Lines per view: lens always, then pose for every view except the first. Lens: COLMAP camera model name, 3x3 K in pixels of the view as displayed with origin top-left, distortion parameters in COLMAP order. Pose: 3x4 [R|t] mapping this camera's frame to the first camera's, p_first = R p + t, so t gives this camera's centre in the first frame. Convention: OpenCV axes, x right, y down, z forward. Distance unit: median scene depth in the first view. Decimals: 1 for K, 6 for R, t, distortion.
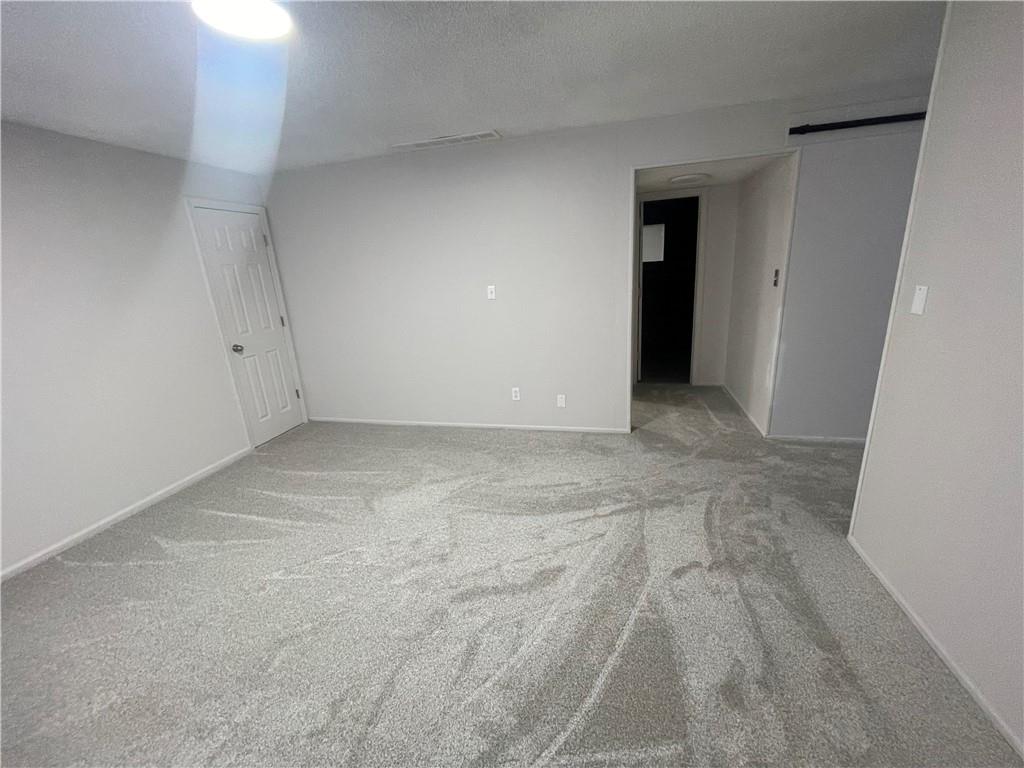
lens RADIAL K [[411.9, 0, 512.0], [0, 411.9, 384.0], [0, 0, 1]] dist [-0.002509, -0.000187]
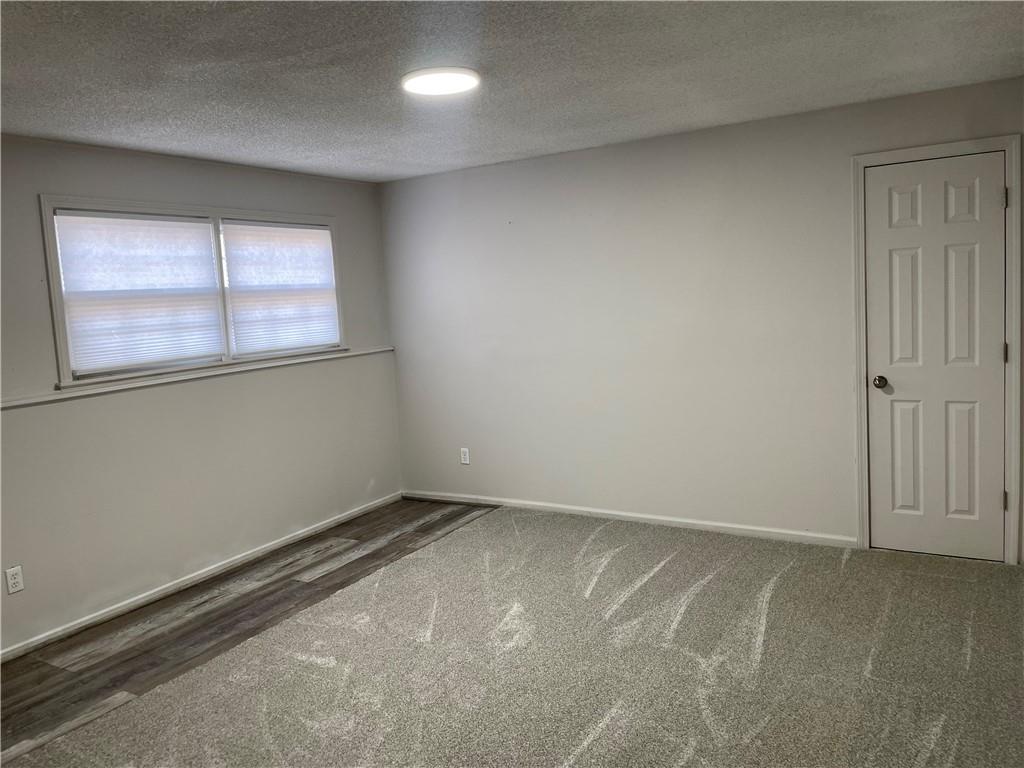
lens RADIAL K [[772.4, 0, 512.0], [0, 772.4, 384.0], [0, 0, 1]] dist [-0.000123, -0.001503]
pose [[-0.301110, 0.189105, -0.934651, 0.590022], [-0.185496, 0.949801, 0.251930, -0.279219], [0.935374, 0.249233, -0.250917, 0.790682]]
